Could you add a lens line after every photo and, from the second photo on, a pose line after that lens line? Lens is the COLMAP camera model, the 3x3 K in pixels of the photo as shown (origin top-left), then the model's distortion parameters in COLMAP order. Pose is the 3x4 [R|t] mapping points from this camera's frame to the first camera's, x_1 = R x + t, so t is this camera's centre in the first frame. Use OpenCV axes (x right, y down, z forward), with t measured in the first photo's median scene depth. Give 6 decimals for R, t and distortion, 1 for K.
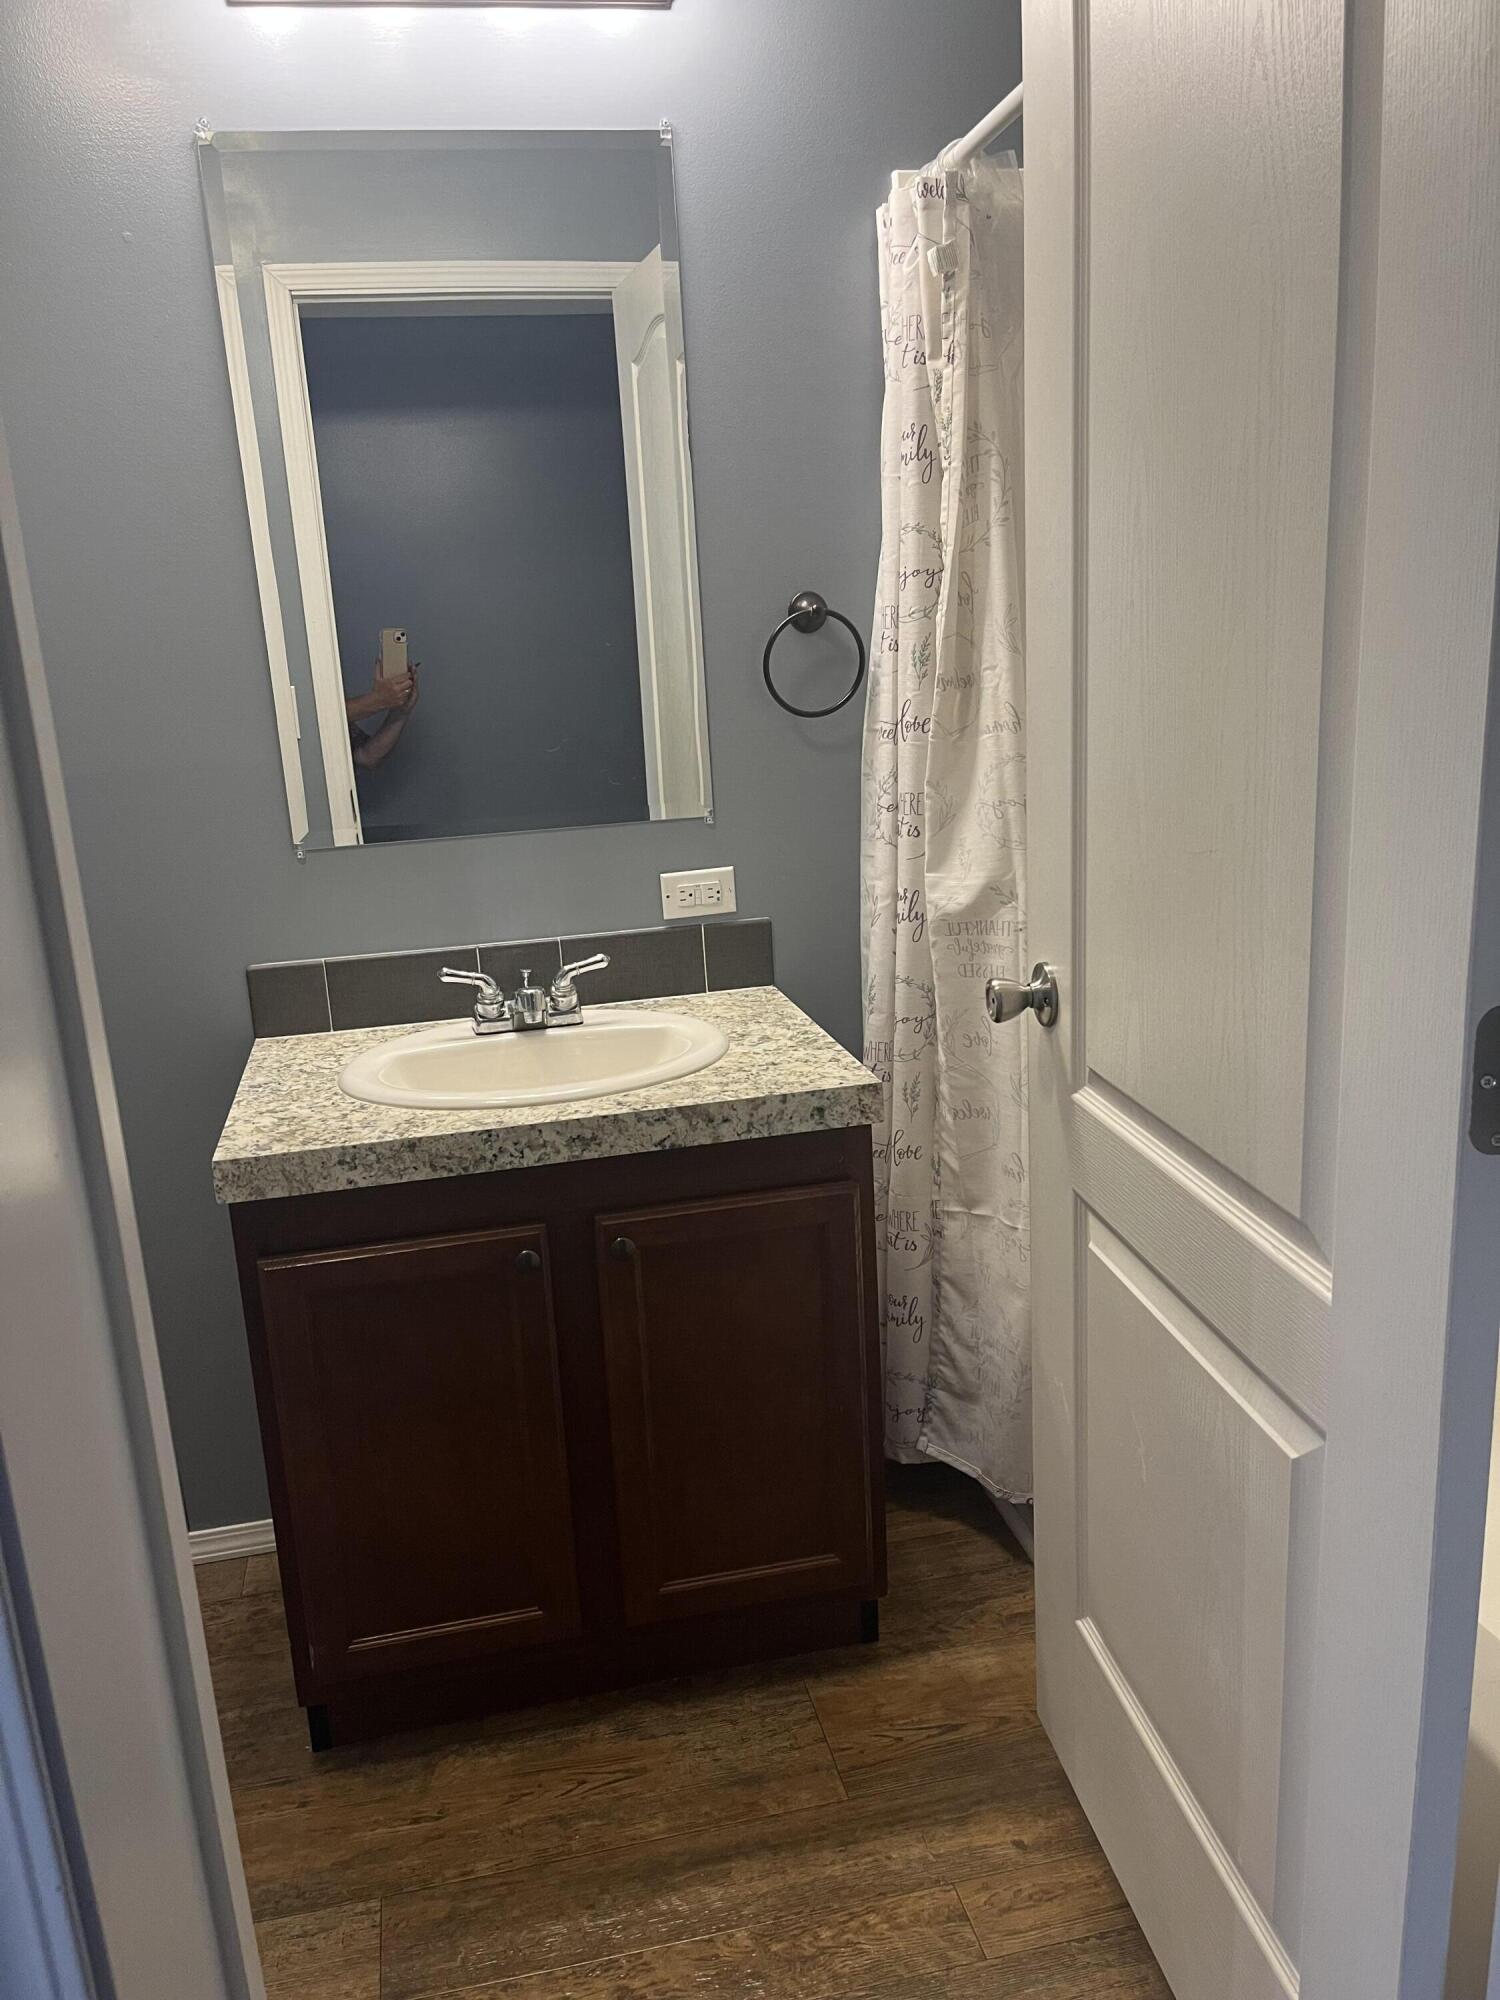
lens RADIAL K [[1506.6, 0, 750.0], [0, 1506.6, 1000.0], [0, 0, 1]] dist [0.076656, -0.118431]
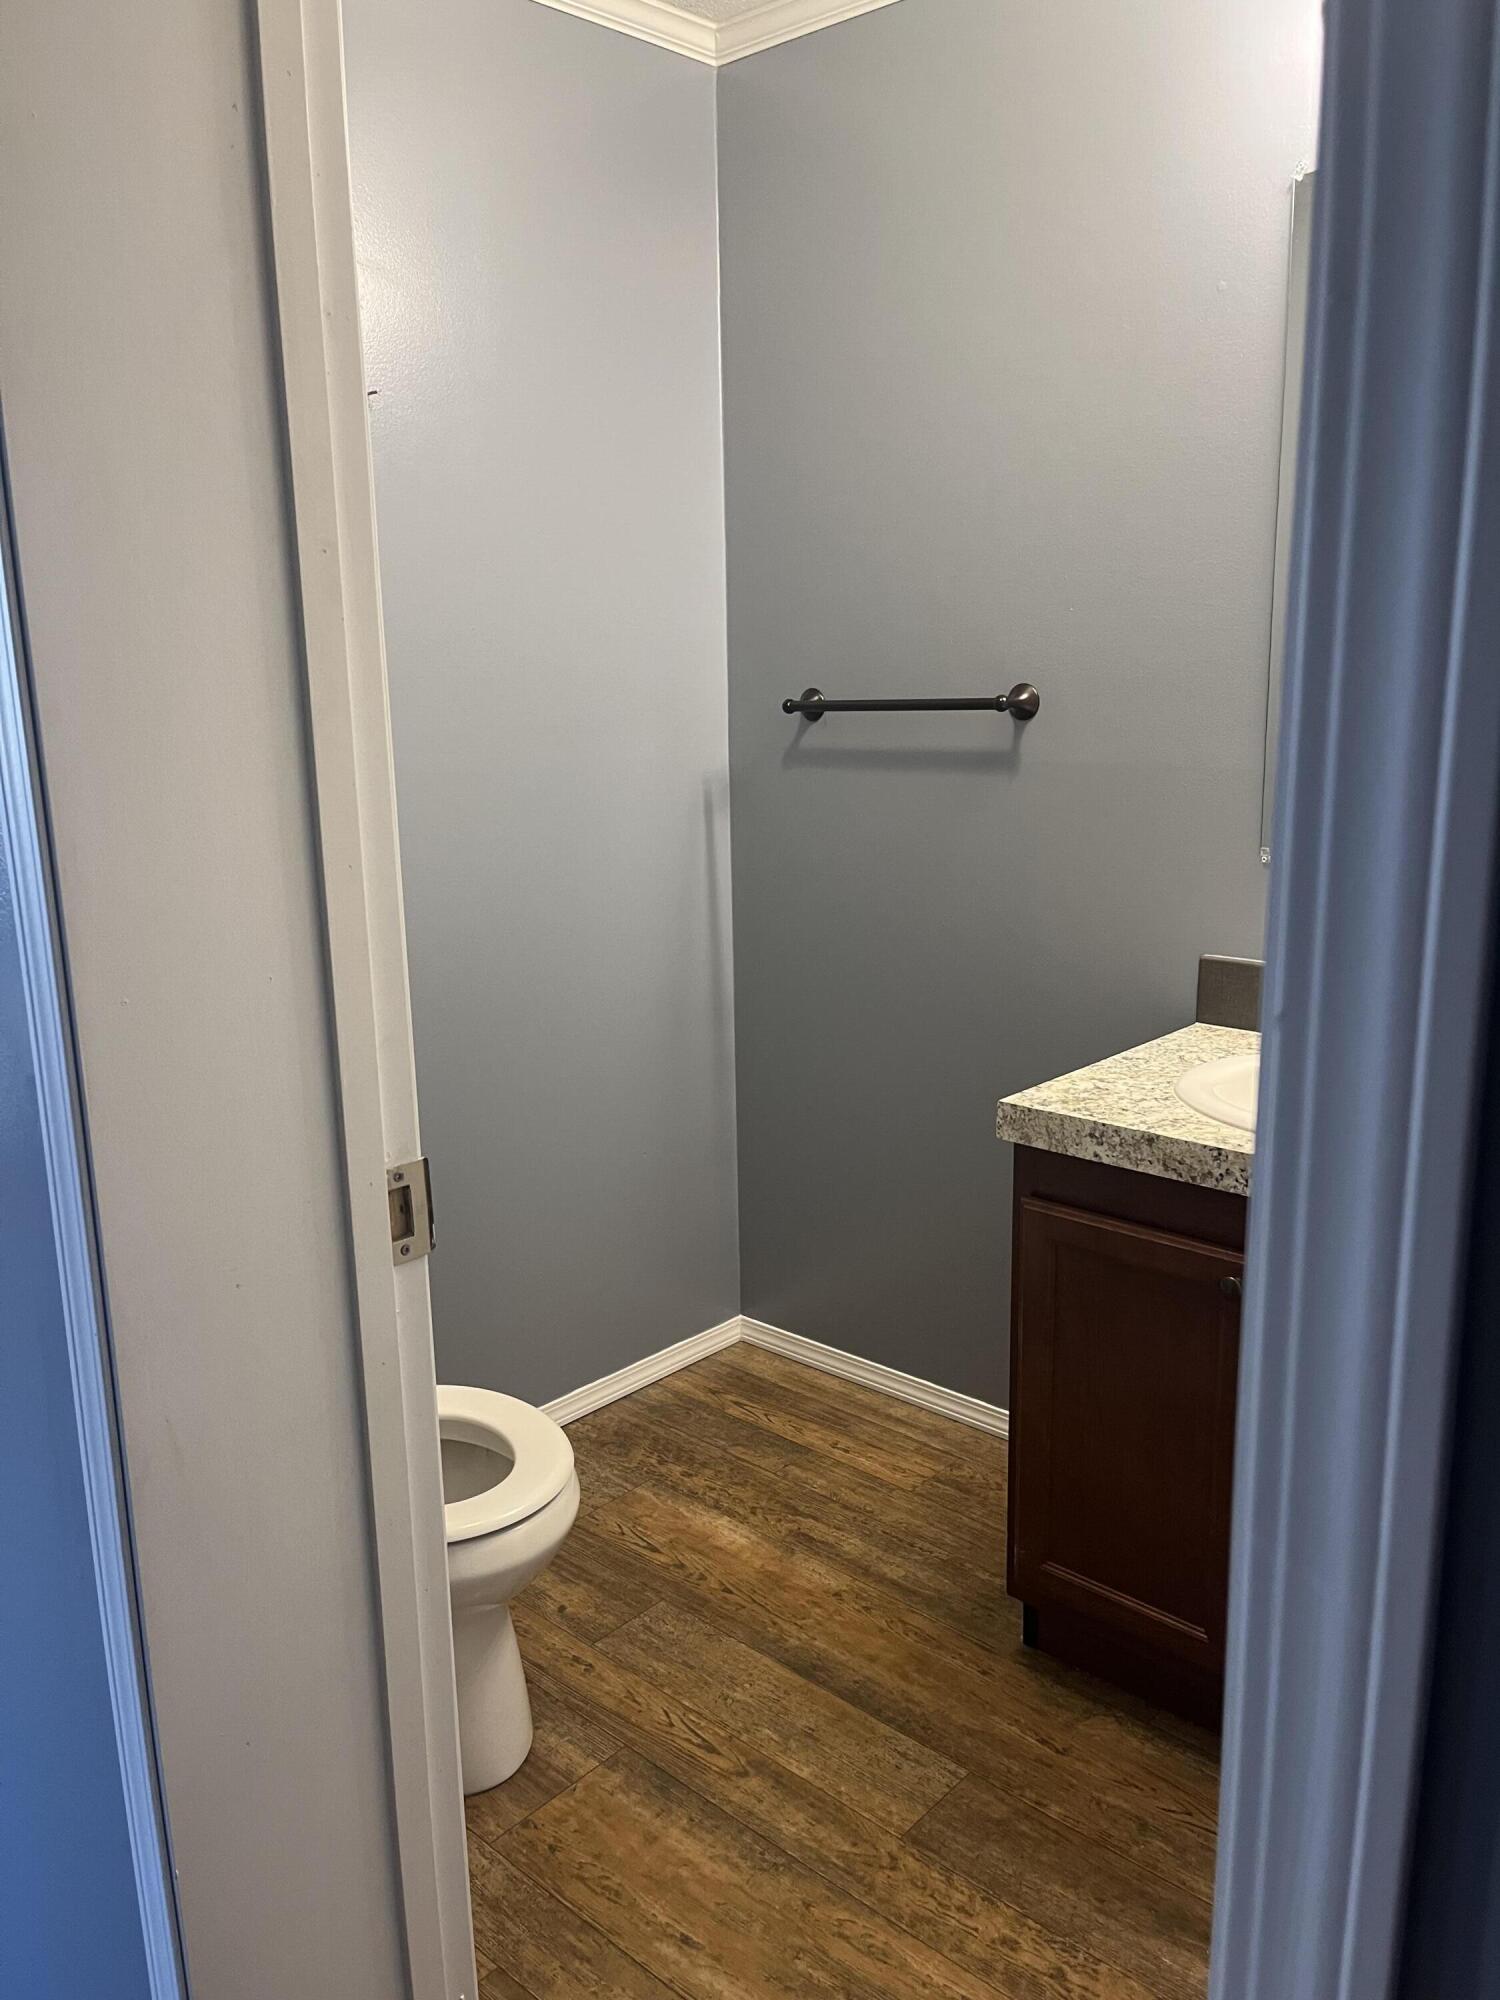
lens RADIAL K [[1506.6, 0, 750.0], [0, 1506.6, 1000.0], [0, 0, 1]] dist [0.076656, -0.118431]
pose [[0.577238, 0.217053, -0.787200, 0.420899], [-0.205228, 0.971645, 0.117420, -0.064639], [0.790365, 0.093777, 0.605416, 0.130588]]
